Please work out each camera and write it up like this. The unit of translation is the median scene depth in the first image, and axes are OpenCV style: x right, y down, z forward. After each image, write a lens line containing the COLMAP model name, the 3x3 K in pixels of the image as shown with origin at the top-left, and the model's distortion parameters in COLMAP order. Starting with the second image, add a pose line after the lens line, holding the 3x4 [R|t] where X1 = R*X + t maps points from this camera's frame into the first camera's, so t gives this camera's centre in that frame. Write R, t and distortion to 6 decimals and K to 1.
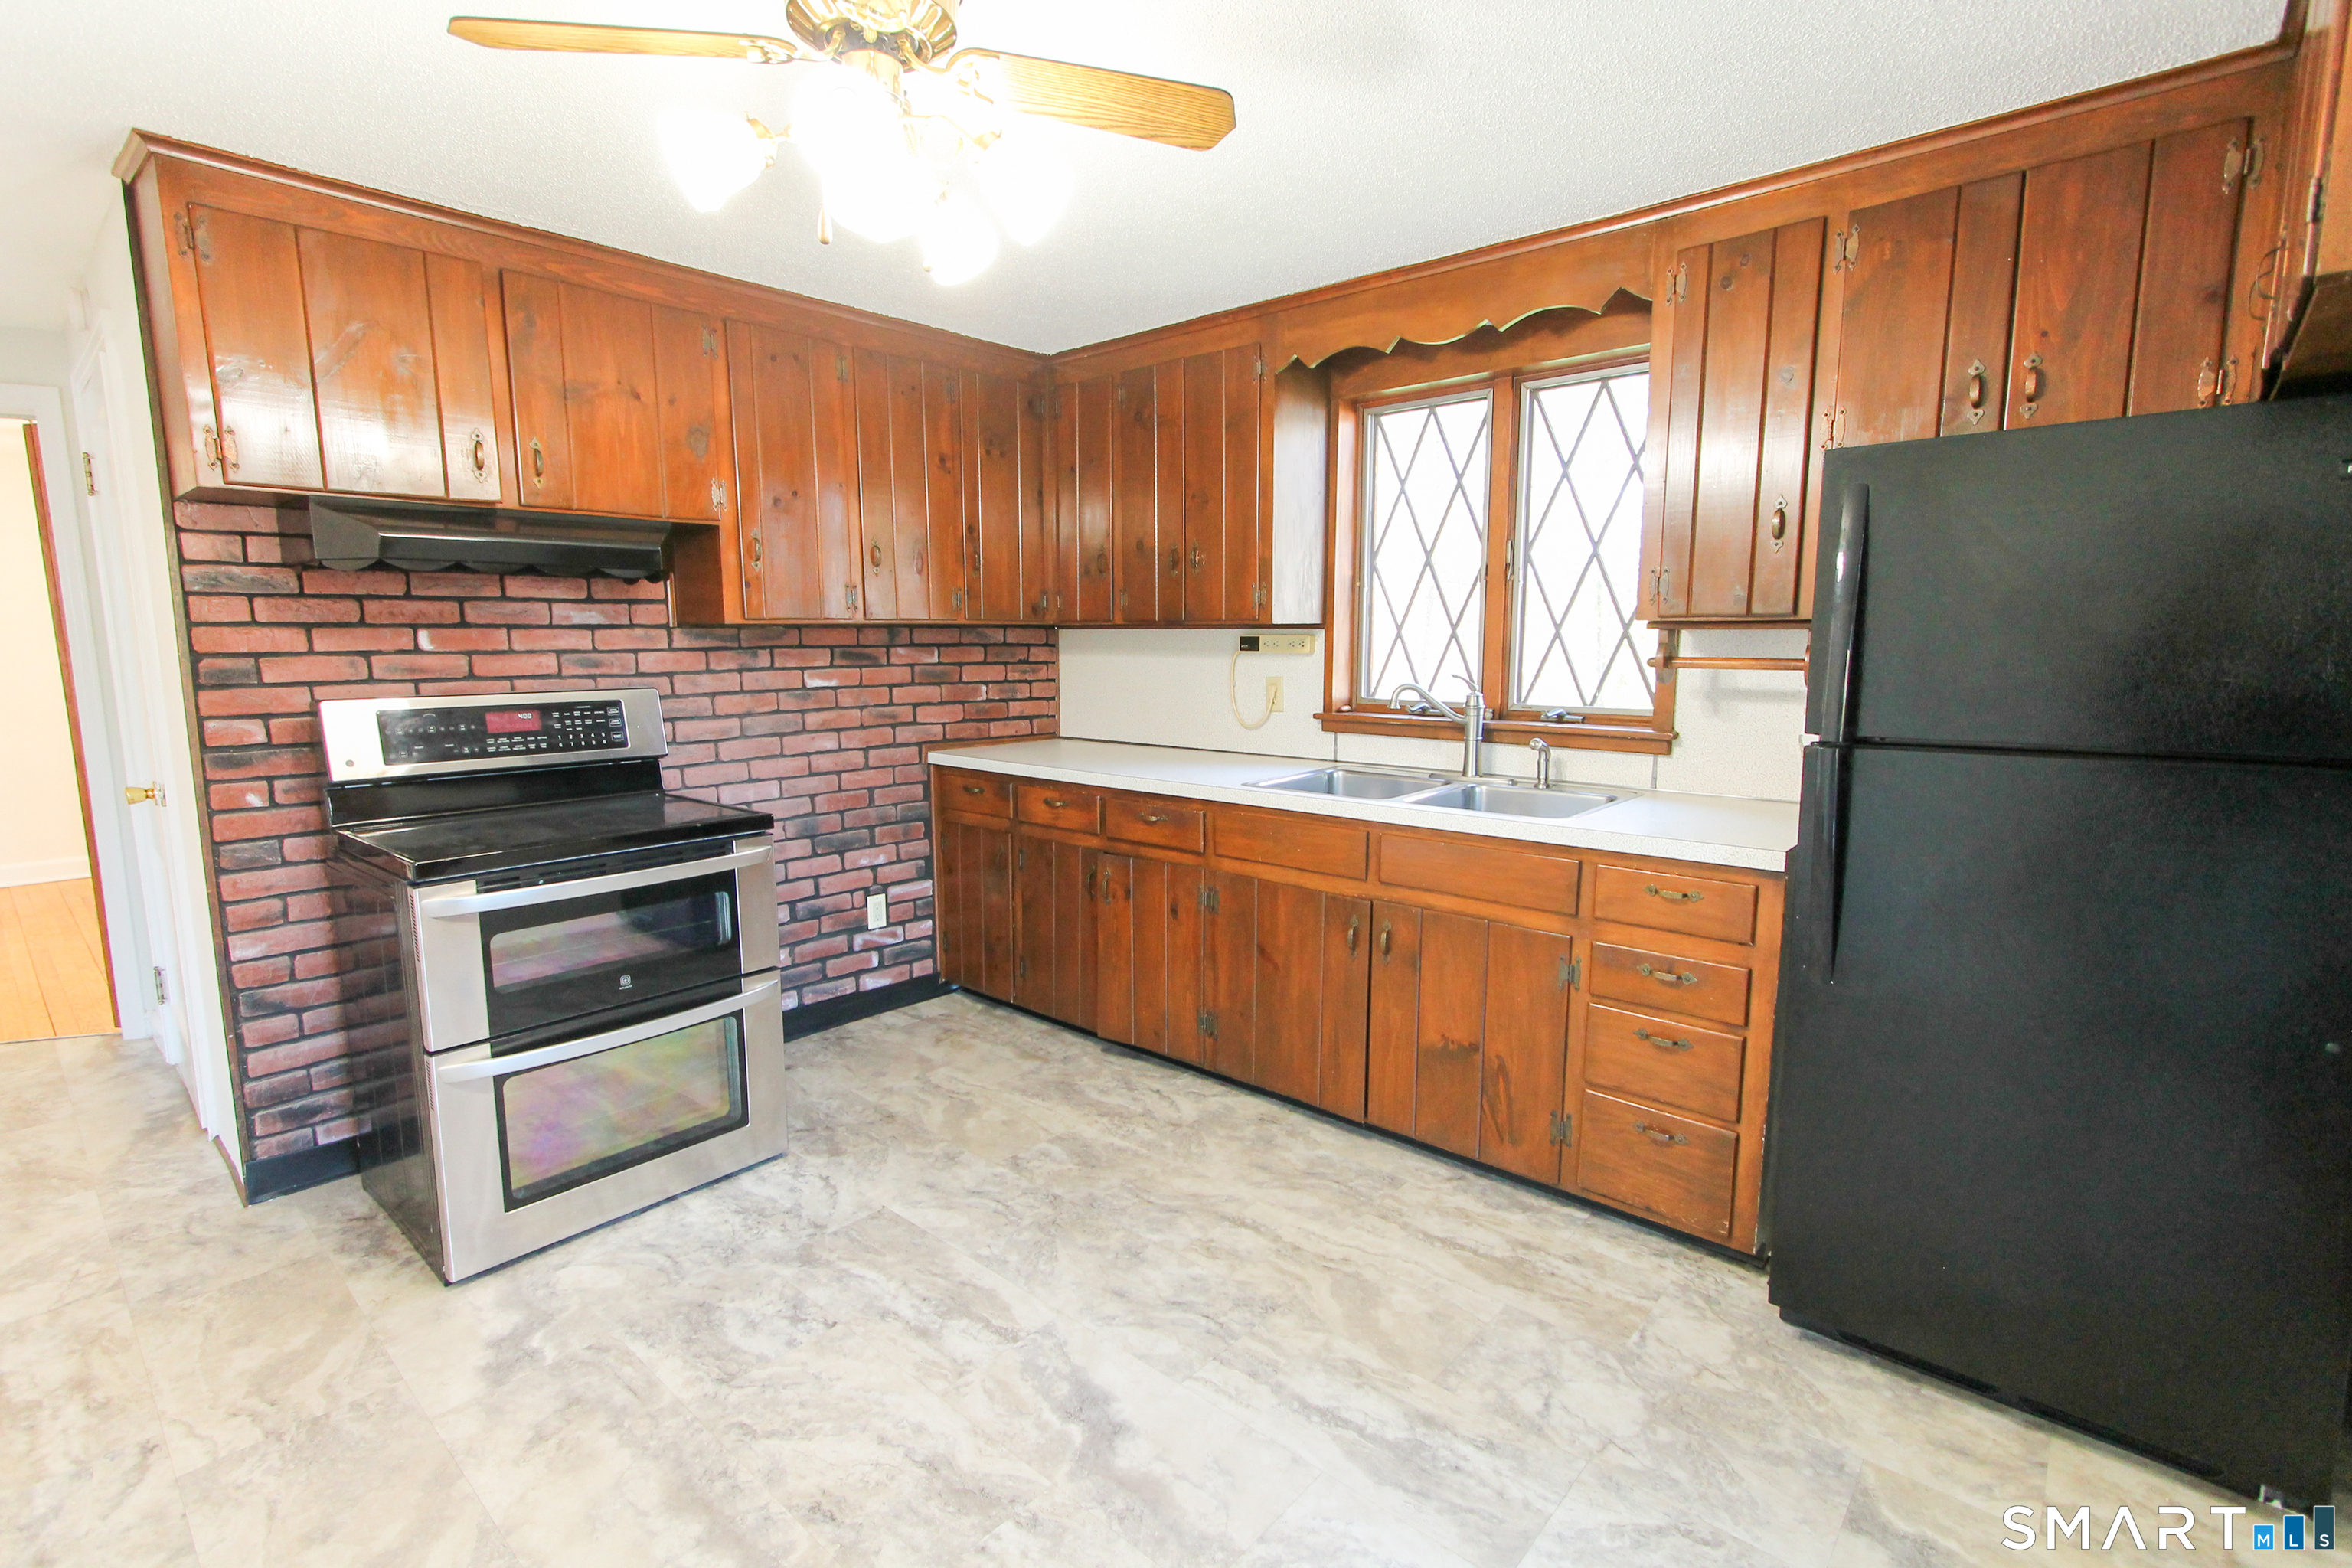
lens RADIAL K [[1087.4, 0, 1165.0], [0, 1087.4, 783.5], [0, 0, 1]] dist [-0.001630, 0.000785]
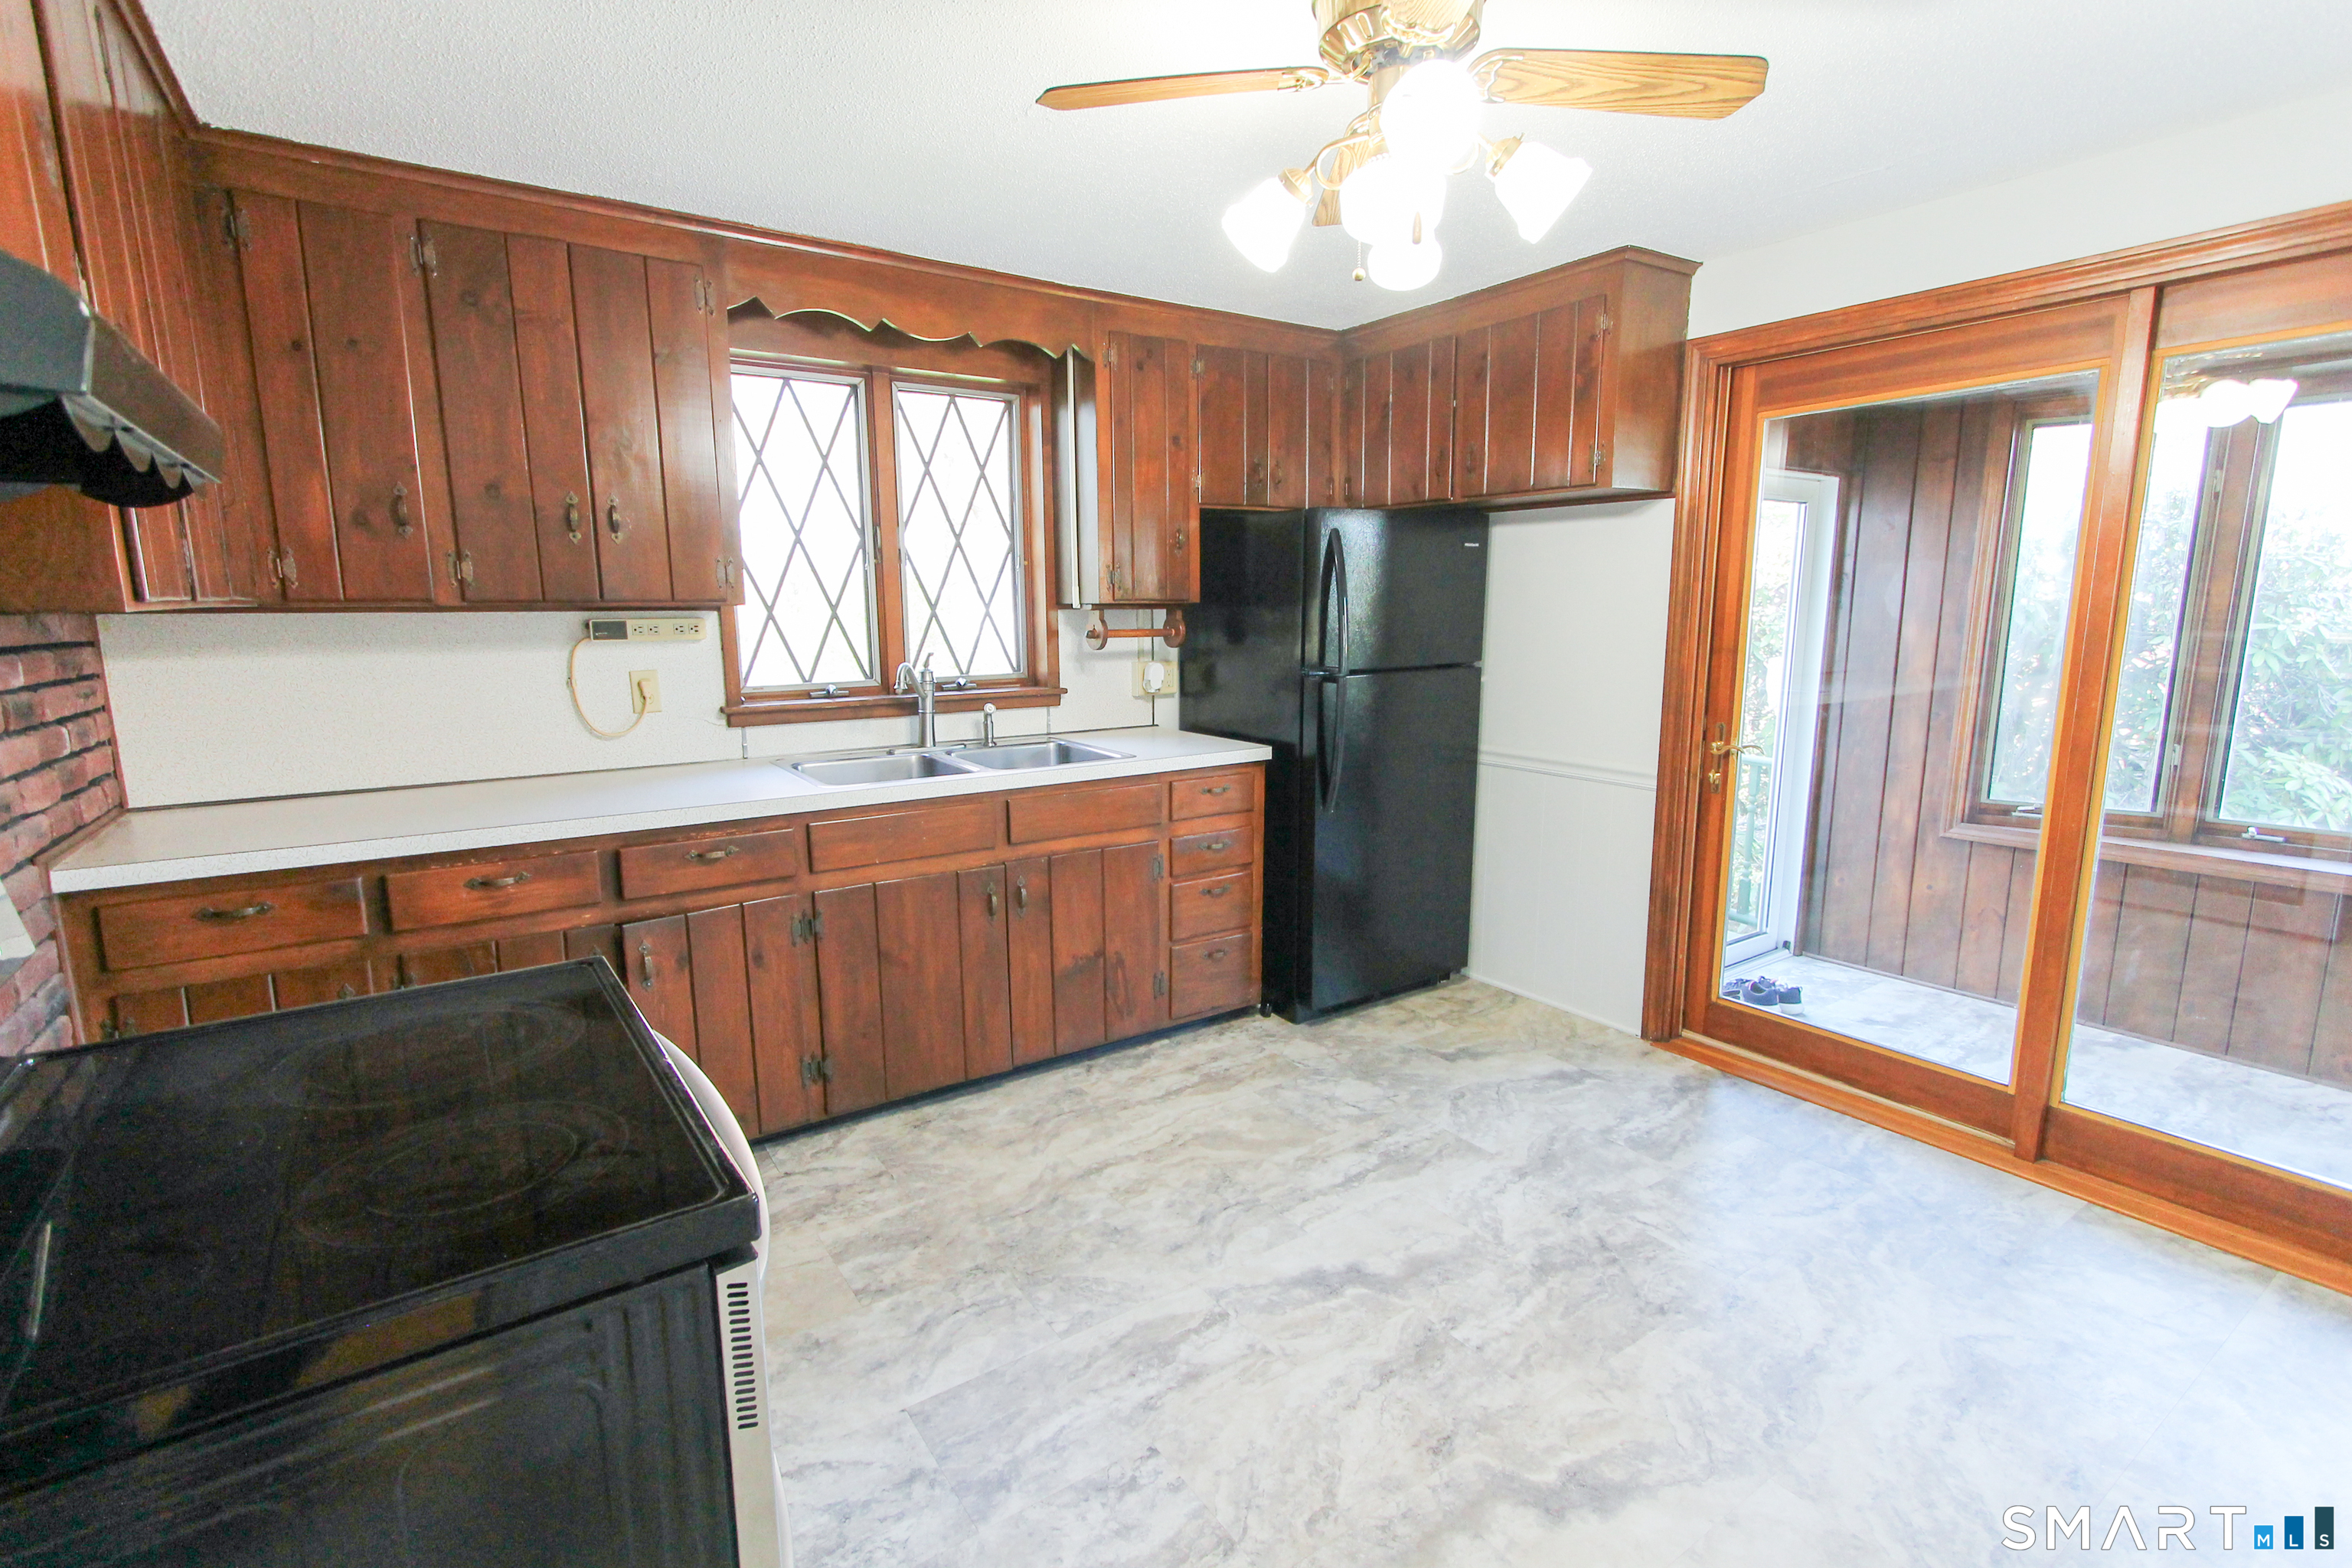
lens RADIAL K [[1087.4, 0, 1166.6], [0, 1087.4, 790.9], [0, 0, 1]] dist [-0.001630, 0.000785]
pose [[0.237386, -0.164836, 0.957328, -0.850217], [0.136150, 0.981416, 0.135223, -0.093749], [-0.961827, 0.098240, 0.255417, 0.604719]]
